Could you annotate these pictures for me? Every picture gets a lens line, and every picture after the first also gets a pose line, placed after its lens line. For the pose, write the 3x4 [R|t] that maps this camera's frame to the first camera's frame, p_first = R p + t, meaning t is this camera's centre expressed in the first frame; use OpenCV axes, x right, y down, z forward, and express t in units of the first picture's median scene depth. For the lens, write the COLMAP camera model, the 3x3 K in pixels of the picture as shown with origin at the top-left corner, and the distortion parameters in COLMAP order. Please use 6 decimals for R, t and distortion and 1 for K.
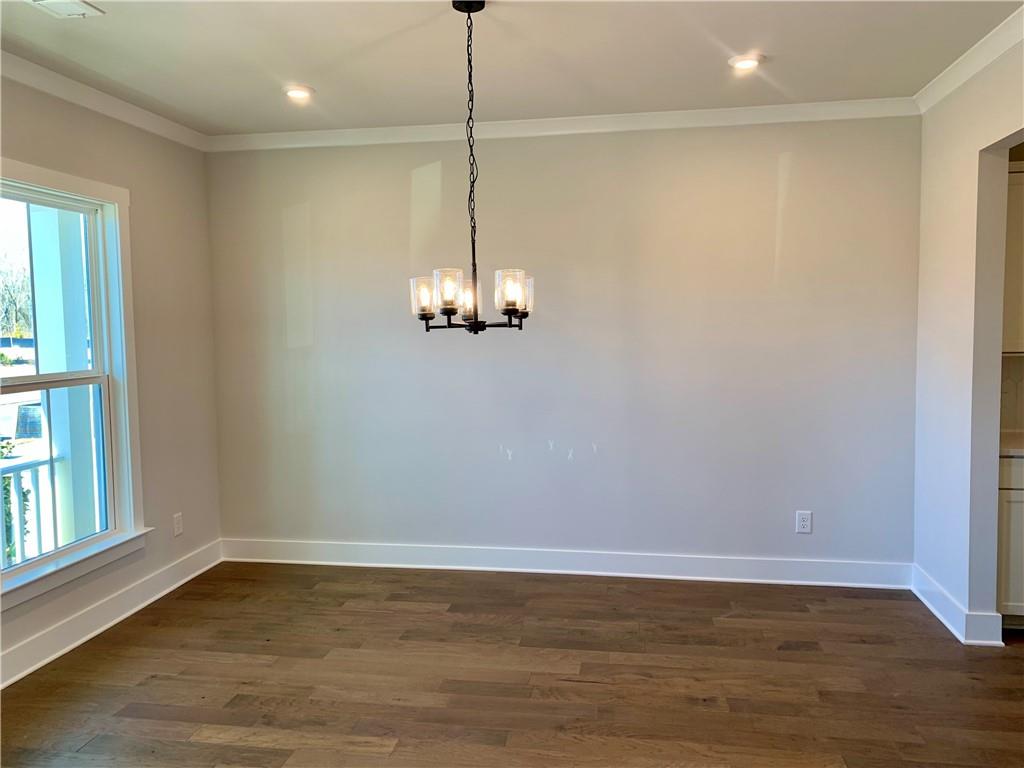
lens RADIAL K [[775.6, 0, 512.8], [0, 775.6, 377.7], [0, 0, 1]] dist [0.006427, -0.010949]
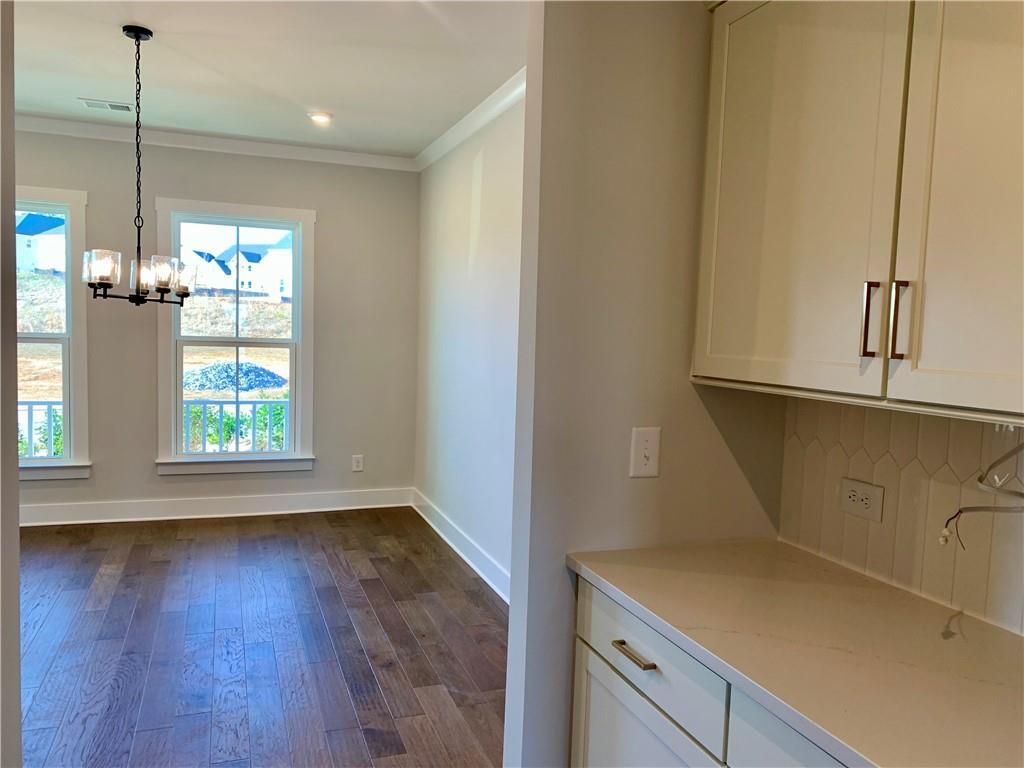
lens RADIAL K [[775.6, 0, 513.0], [0, 775.6, 388.3], [0, 0, 1]] dist [0.006427, -0.010949]
pose [[0.507209, 0.100548, -0.855937, 0.964999], [-0.103496, 0.993090, 0.055331, -0.043182], [0.855586, 0.060522, 0.514111, 0.653691]]
